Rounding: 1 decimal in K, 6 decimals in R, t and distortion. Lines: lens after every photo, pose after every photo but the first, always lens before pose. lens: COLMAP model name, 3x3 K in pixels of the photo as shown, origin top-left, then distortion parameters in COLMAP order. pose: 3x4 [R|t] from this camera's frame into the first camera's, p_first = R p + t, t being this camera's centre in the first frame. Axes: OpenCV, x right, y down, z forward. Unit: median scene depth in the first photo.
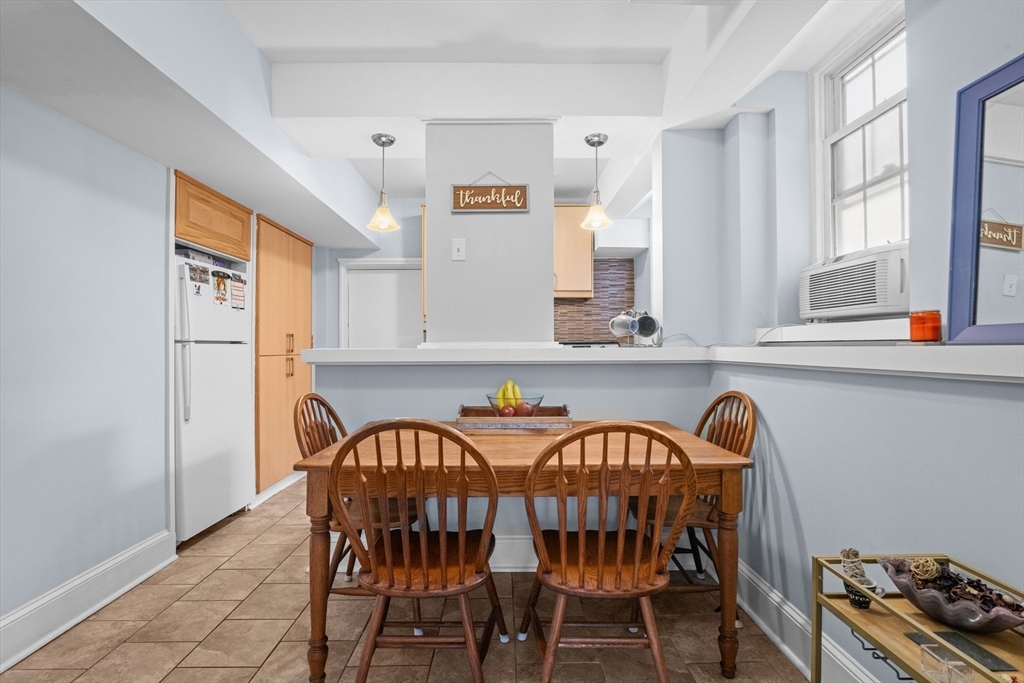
lens RADIAL K [[482.0, 0, 509.8], [0, 482.0, 345.8], [0, 0, 1]] dist [-0.005875, -0.000881]
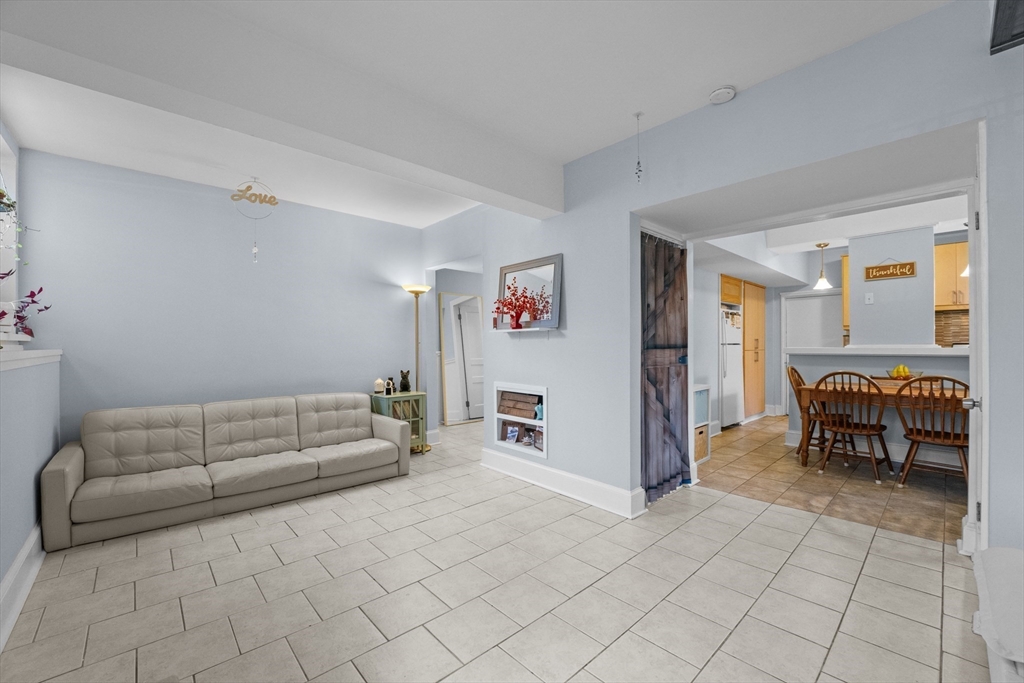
lens RADIAL K [[412.1, 0, 513.9], [0, 412.1, 343.5], [0, 0, 1]] dist [-0.029284, -0.000309]
pose [[0.668096, 0.000125, -0.744075, 0.152658], [0.003912, 0.999986, 0.003680, -0.025286], [0.744065, -0.005370, 0.668085, -1.227166]]
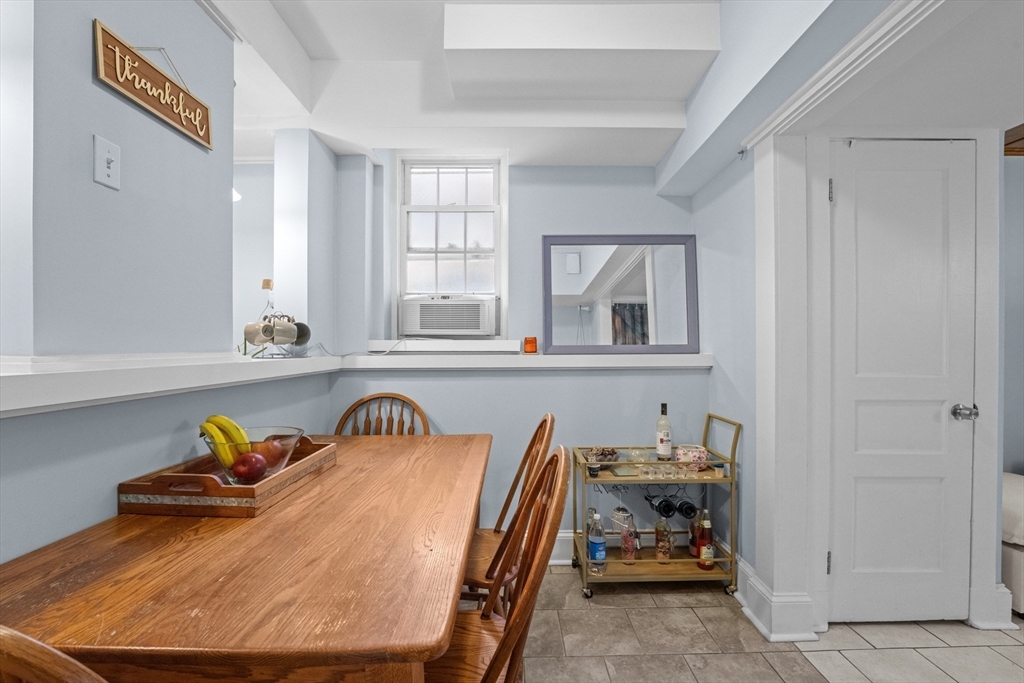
lens RADIAL K [[446.5, 0, 508.9], [0, 446.5, 342.1], [0, 0, 1]] dist [-0.000462, 0.000053]
pose [[0.022248, 0.015620, 0.999630, -0.545885], [-0.000285, 0.999878, -0.015618, -0.012894], [-0.999752, 0.000063, 0.022250, 0.588078]]
